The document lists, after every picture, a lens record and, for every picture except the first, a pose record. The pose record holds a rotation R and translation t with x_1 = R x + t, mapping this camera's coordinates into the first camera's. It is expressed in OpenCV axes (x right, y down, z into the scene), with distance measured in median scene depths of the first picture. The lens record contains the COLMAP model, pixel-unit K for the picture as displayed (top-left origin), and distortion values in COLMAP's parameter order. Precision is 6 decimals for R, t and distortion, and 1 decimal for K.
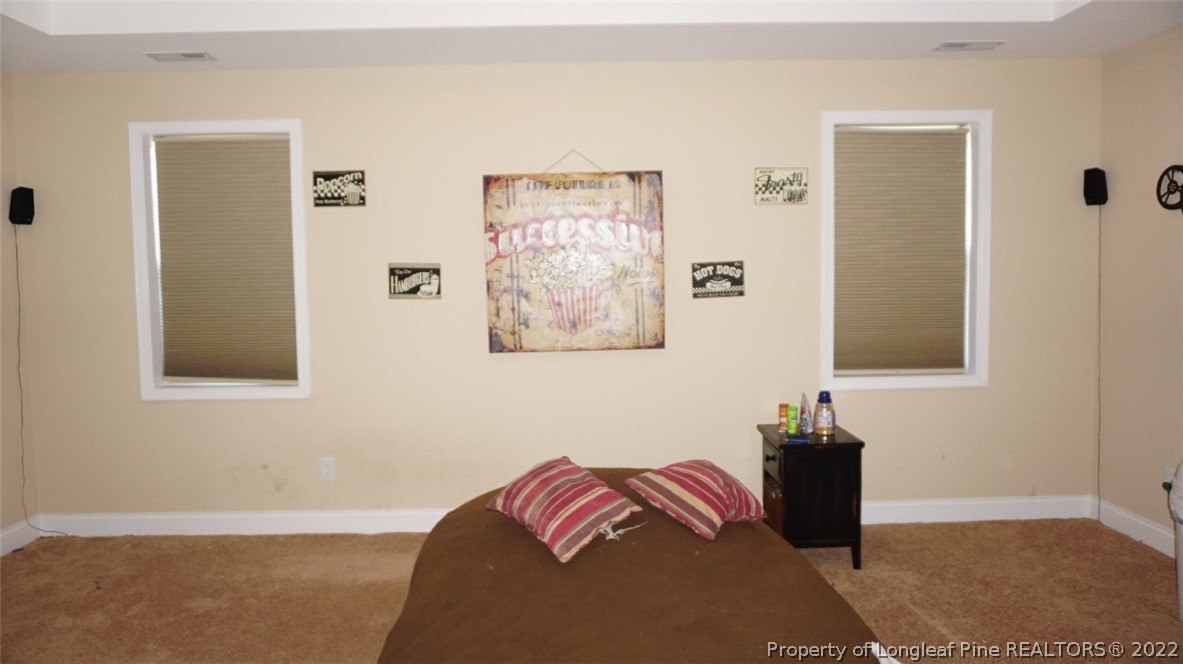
lens RADIAL K [[810.6, 0, 594.2], [0, 810.6, 331.8], [0, 0, 1]] dist [-0.047225, 0.041451]
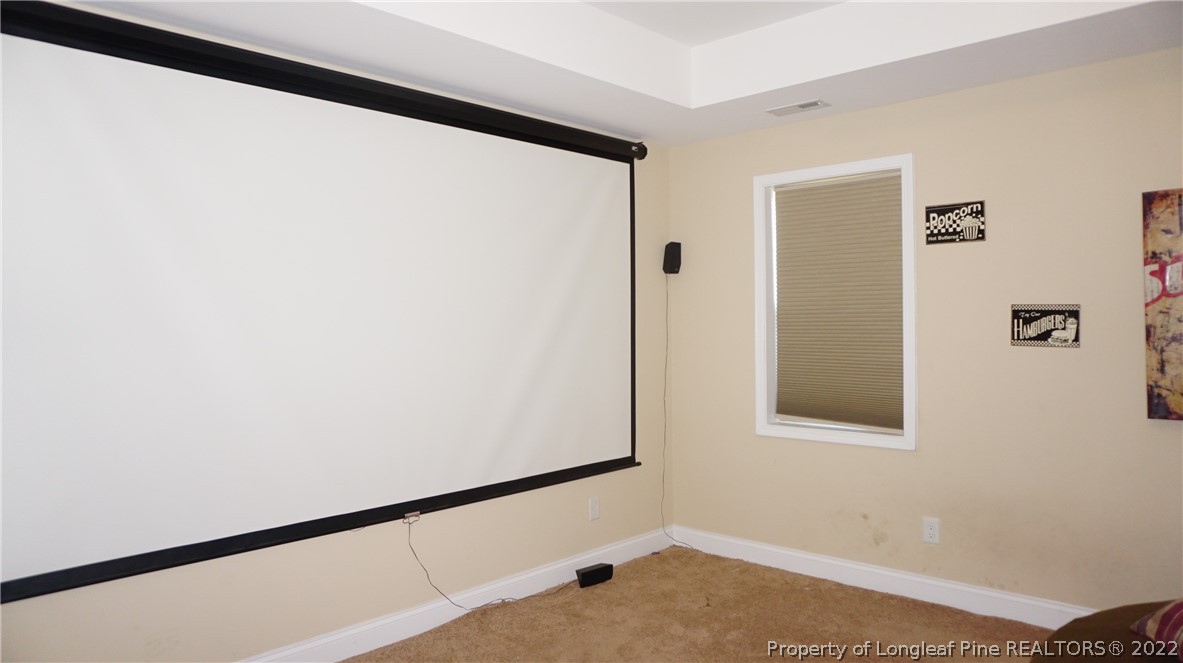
lens RADIAL K [[810.6, 0, 581.7], [0, 810.6, 327.1], [0, 0, 1]] dist [-0.047225, 0.041451]
pose [[0.728412, 0.010470, -0.685060, 0.000489], [-0.050251, 0.998007, -0.038179, -0.015627], [0.683294, 0.062235, 0.727486, 0.200454]]
